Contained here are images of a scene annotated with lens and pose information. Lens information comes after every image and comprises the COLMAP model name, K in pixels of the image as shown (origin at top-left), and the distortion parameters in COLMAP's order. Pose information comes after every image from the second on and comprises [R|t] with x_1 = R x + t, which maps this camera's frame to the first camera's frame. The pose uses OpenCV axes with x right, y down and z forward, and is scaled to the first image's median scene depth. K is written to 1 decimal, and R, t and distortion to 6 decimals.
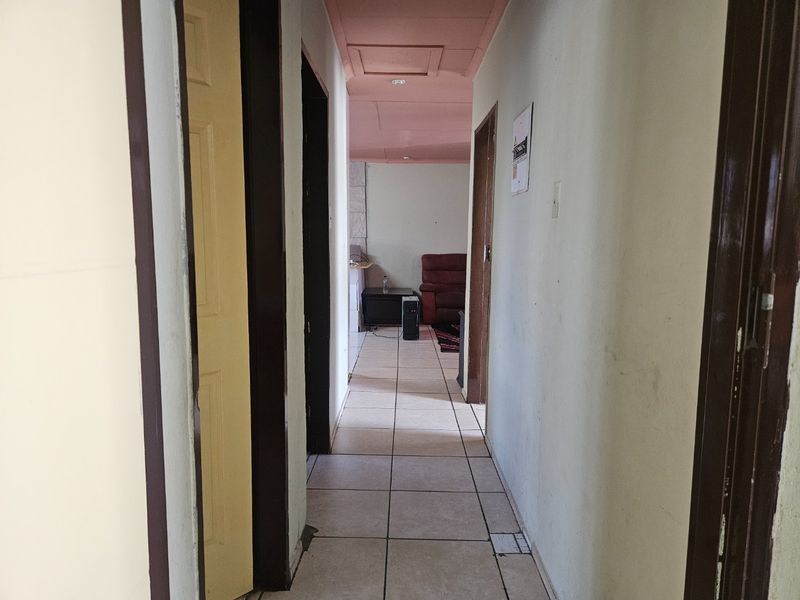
lens RADIAL K [[510.6, 0, 399.7], [0, 510.6, 298.5], [0, 0, 1]] dist [-0.003141, -0.002750]
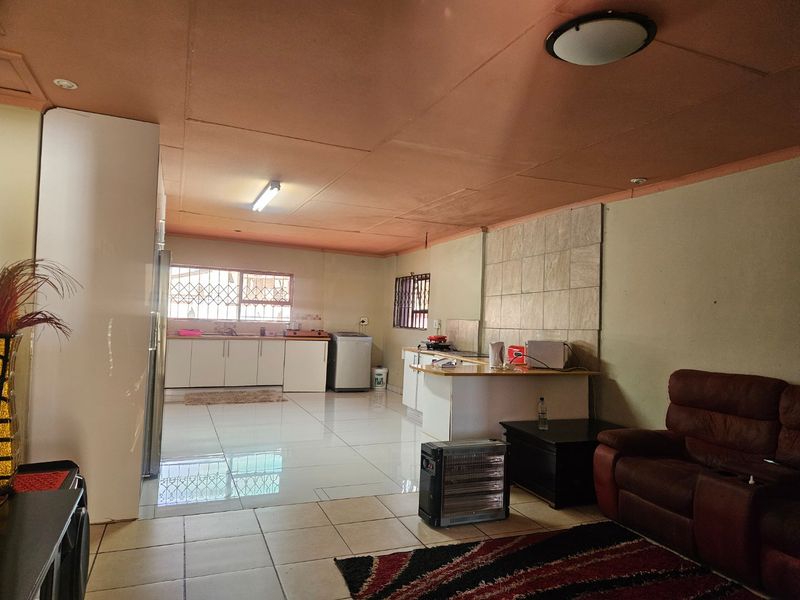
lens RADIAL K [[510.6, 0, 398.6], [0, 510.6, 301.2], [0, 0, 1]] dist [-0.003141, -0.002750]
pose [[0.401321, -0.021388, -0.915688, 0.374560], [-0.142202, 0.986150, -0.085357, -0.070856], [0.904832, 0.164468, 0.392721, 0.569527]]
